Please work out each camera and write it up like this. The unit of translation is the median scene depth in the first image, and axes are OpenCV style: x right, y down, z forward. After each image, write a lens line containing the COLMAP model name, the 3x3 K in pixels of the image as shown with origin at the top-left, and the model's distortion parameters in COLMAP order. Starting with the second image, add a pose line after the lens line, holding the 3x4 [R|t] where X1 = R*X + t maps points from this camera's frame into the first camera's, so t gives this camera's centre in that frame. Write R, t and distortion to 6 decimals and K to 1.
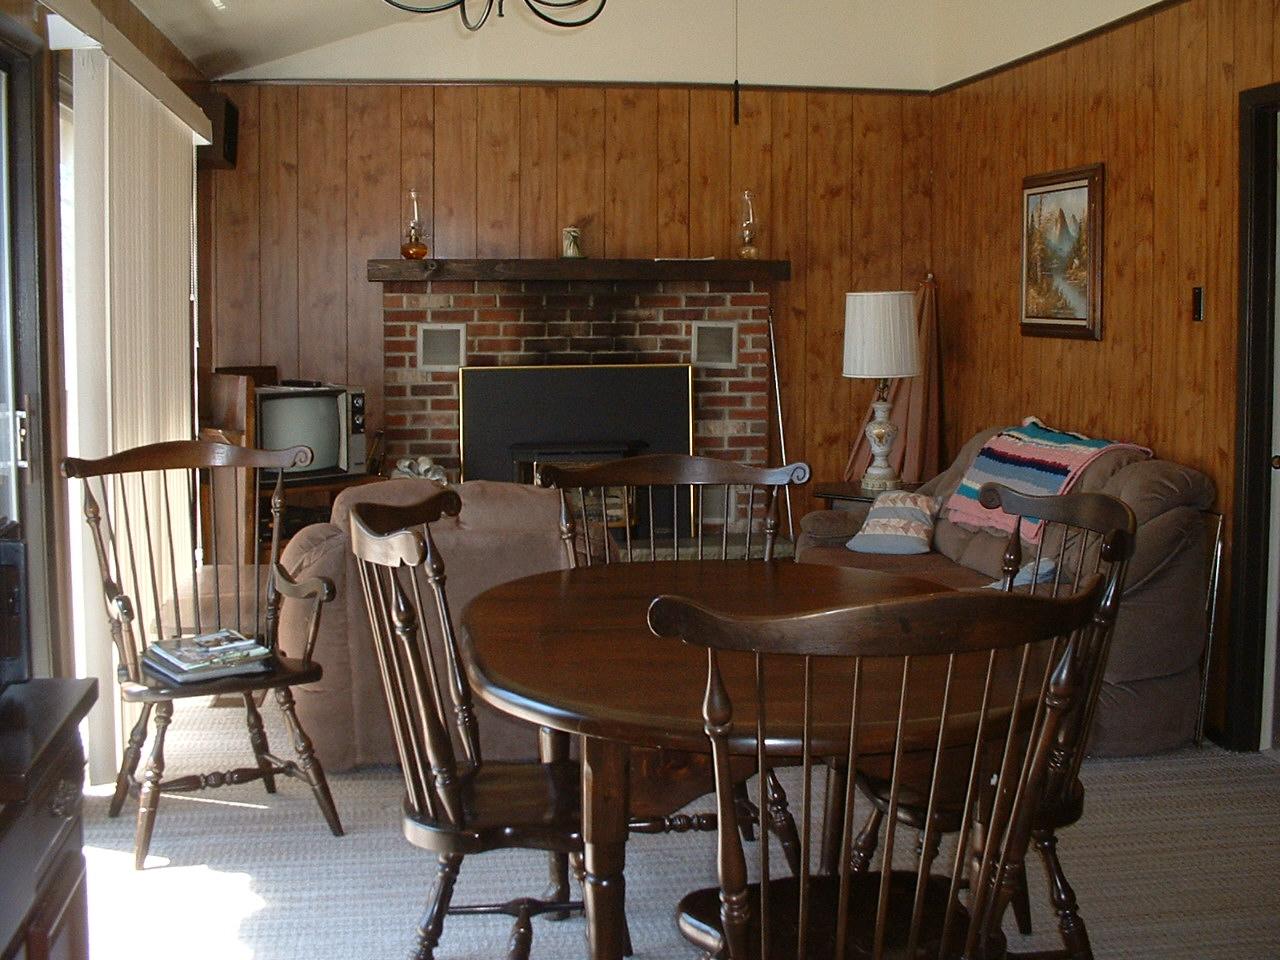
lens RADIAL K [[1561.4, 0, 639.4], [0, 1561.4, 480.6], [0, 0, 1]] dist [-0.196508, 0.000000]
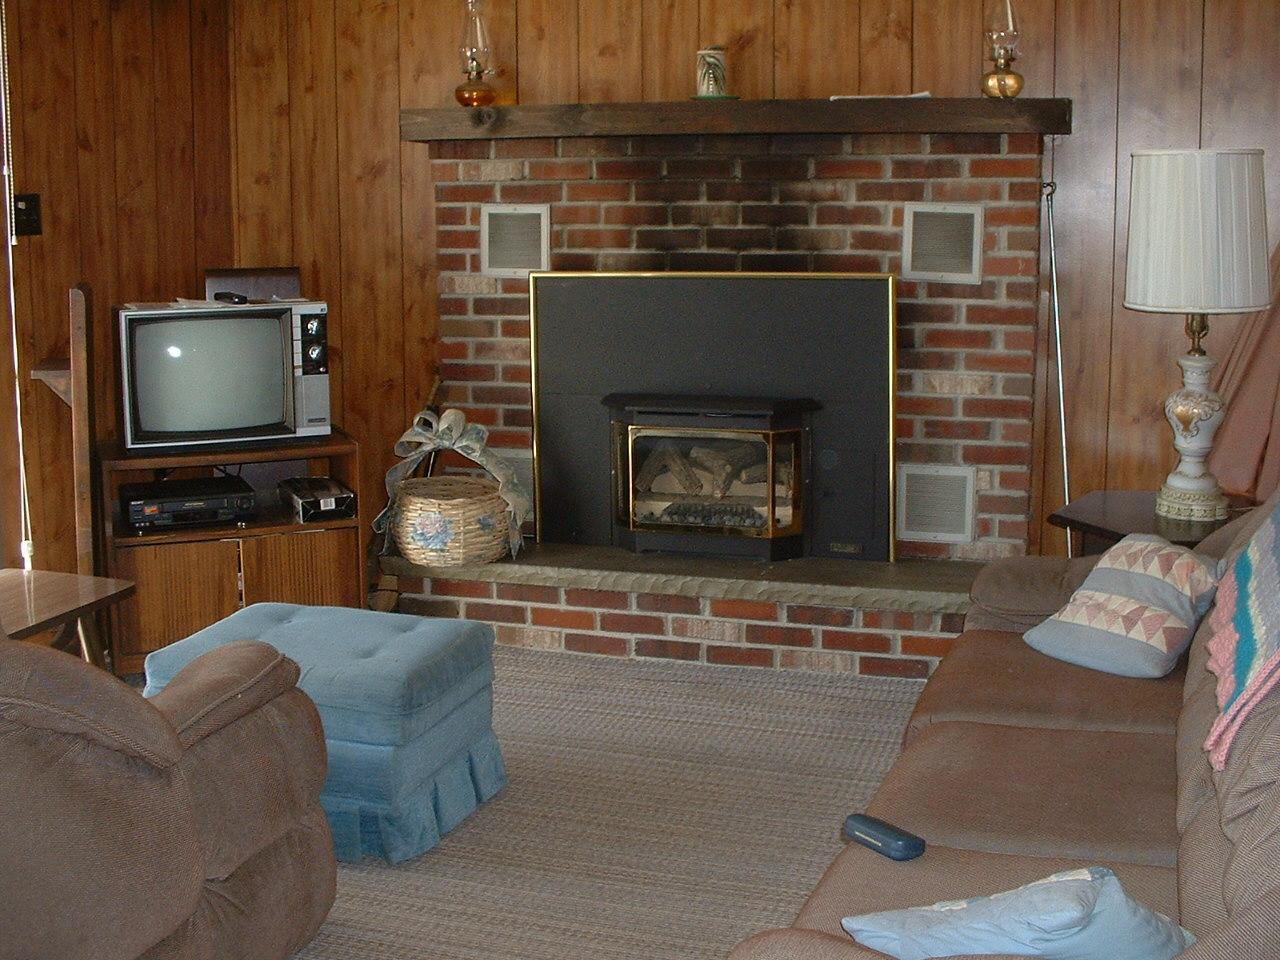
lens RADIAL K [[1561.4, 0, 639.9], [0, 1561.4, 478.6], [0, 0, 1]] dist [-0.196508, 0.000000]
pose [[0.897902, 0.075469, -0.433677, 0.209221], [-0.042952, 0.995513, 0.084311, -0.043299], [0.438094, -0.057076, 0.897115, 0.428140]]
